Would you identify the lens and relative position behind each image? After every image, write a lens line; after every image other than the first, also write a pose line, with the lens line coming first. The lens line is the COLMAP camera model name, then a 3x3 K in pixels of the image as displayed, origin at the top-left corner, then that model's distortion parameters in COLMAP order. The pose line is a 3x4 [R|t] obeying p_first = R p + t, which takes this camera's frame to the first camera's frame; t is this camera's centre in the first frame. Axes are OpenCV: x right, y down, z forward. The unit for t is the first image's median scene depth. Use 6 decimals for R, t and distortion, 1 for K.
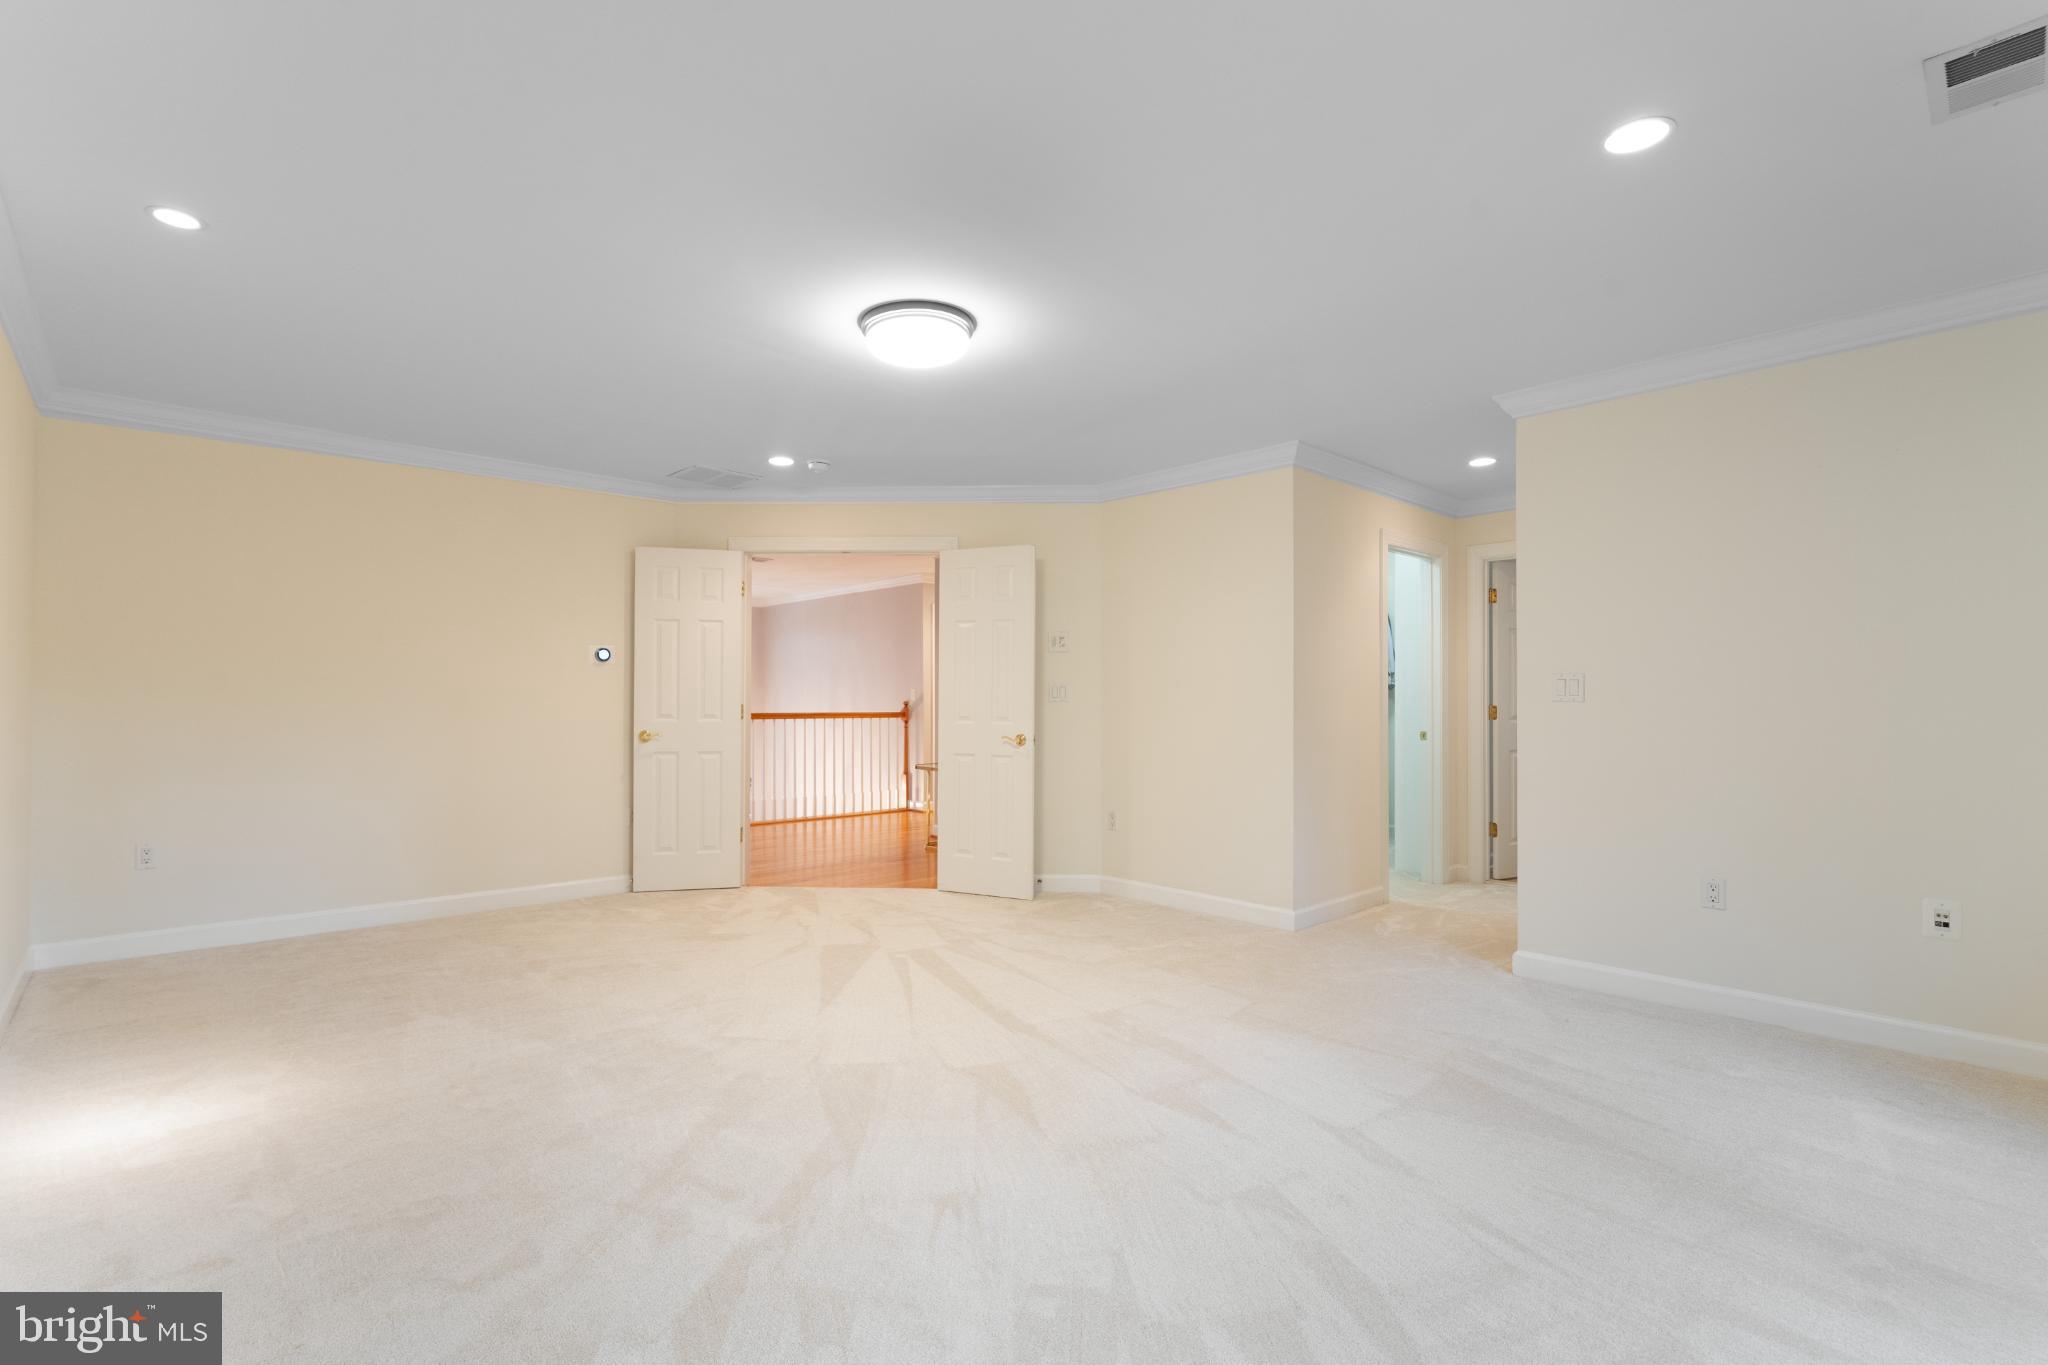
lens RADIAL K [[936.7, 0, 1021.2], [0, 936.7, 682.1], [0, 0, 1]] dist [-0.003816, 0.000362]
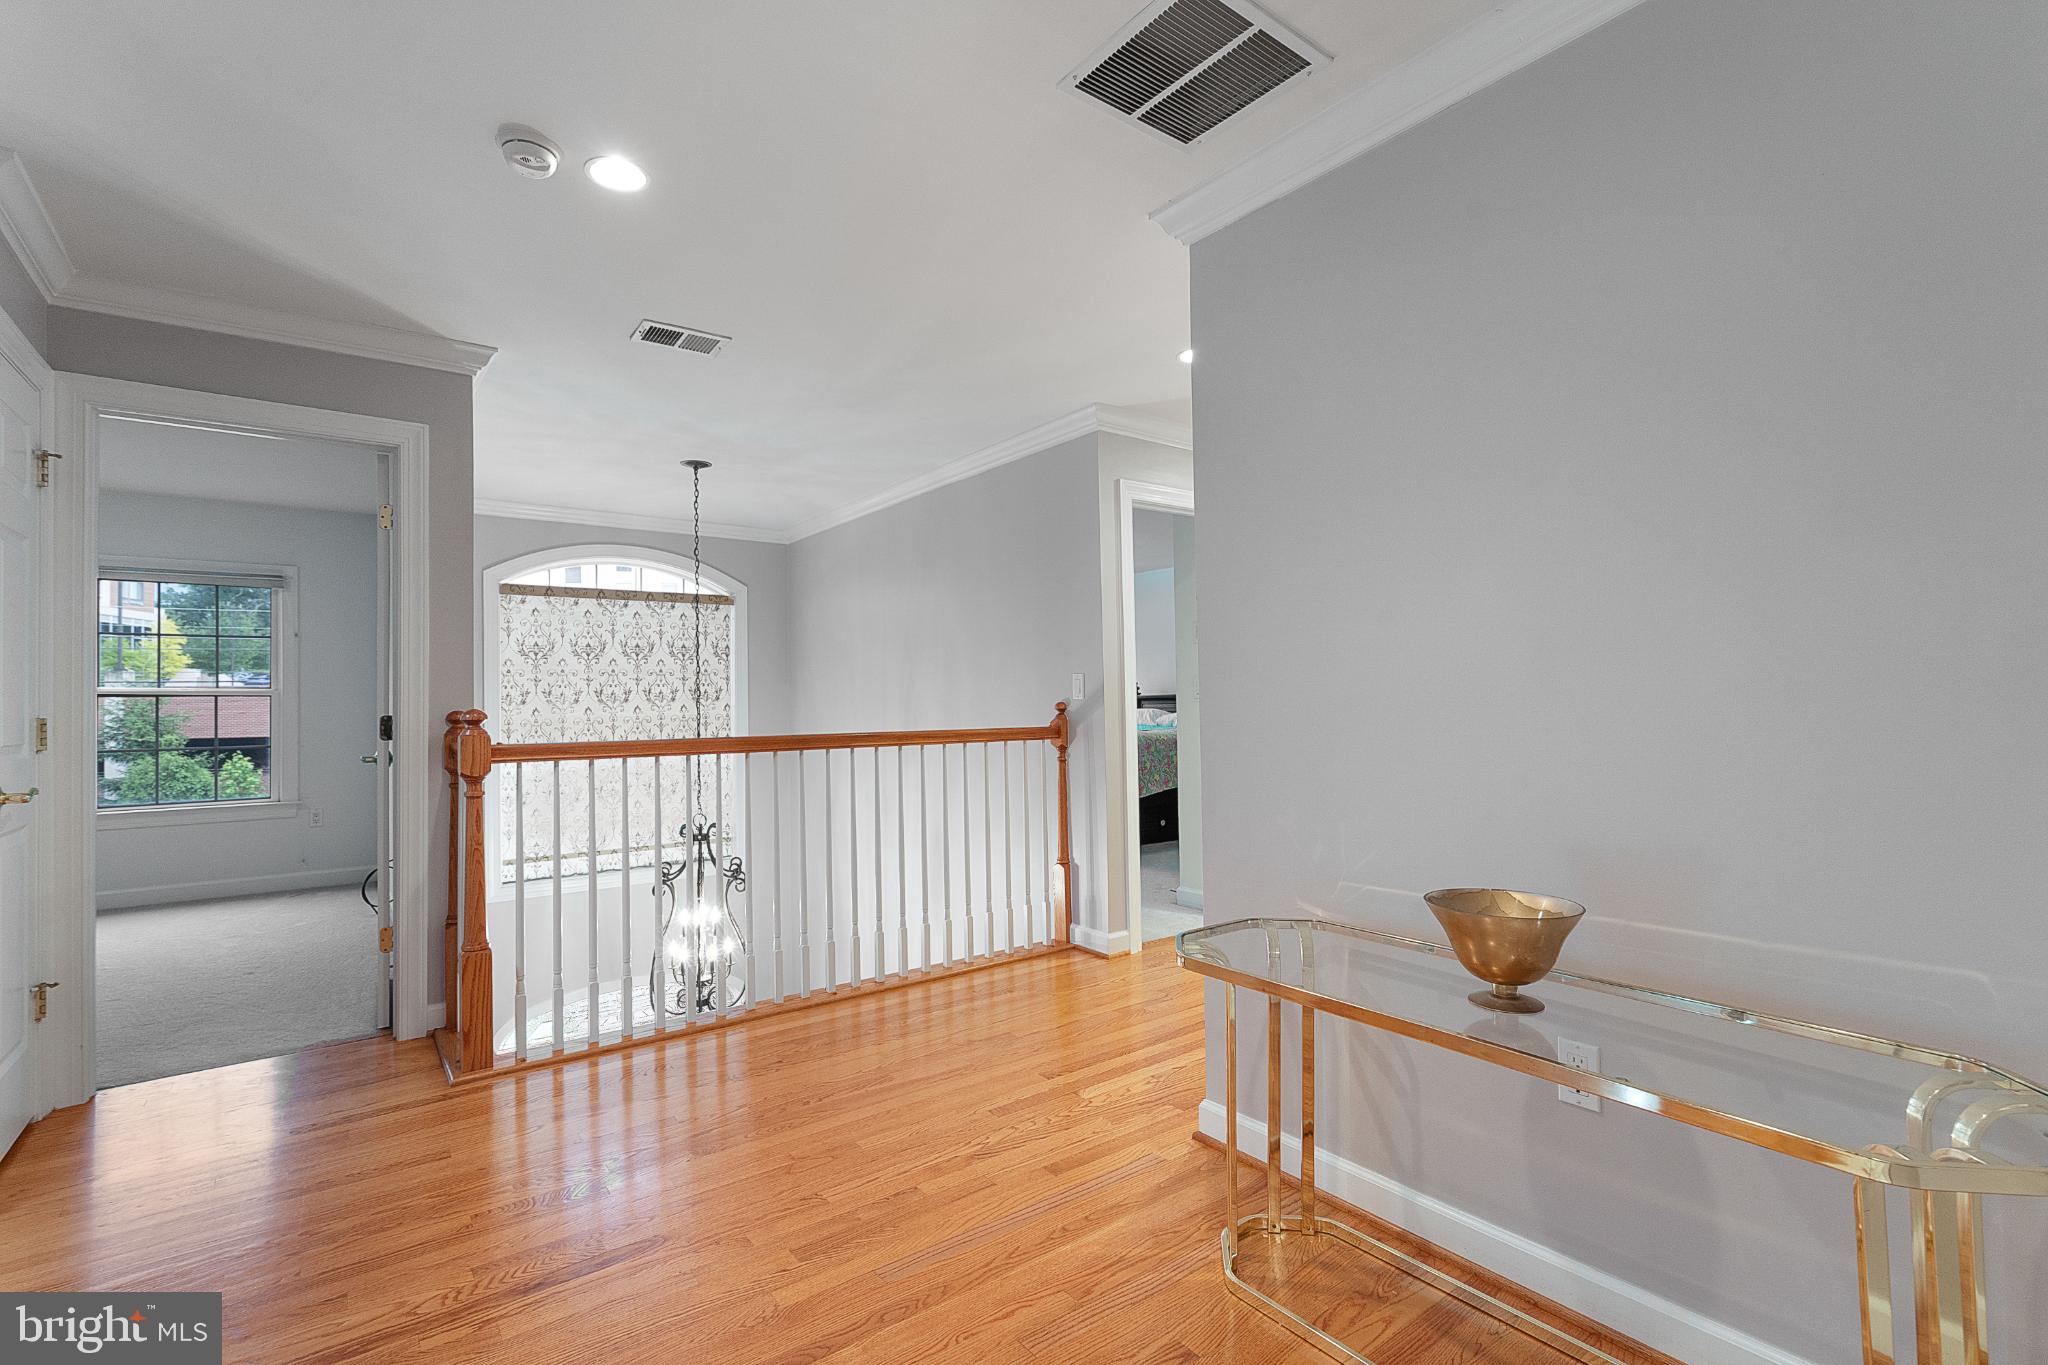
lens RADIAL K [[936.7, 0, 1026.8], [0, 936.7, 665.1], [0, 0, 1]] dist [-0.003816, 0.000362]
pose [[0.987491, -0.028637, -0.155055, -0.070254], [0.023793, 0.999172, -0.033006, 0.016632], [0.155872, 0.028904, 0.987354, 0.562522]]
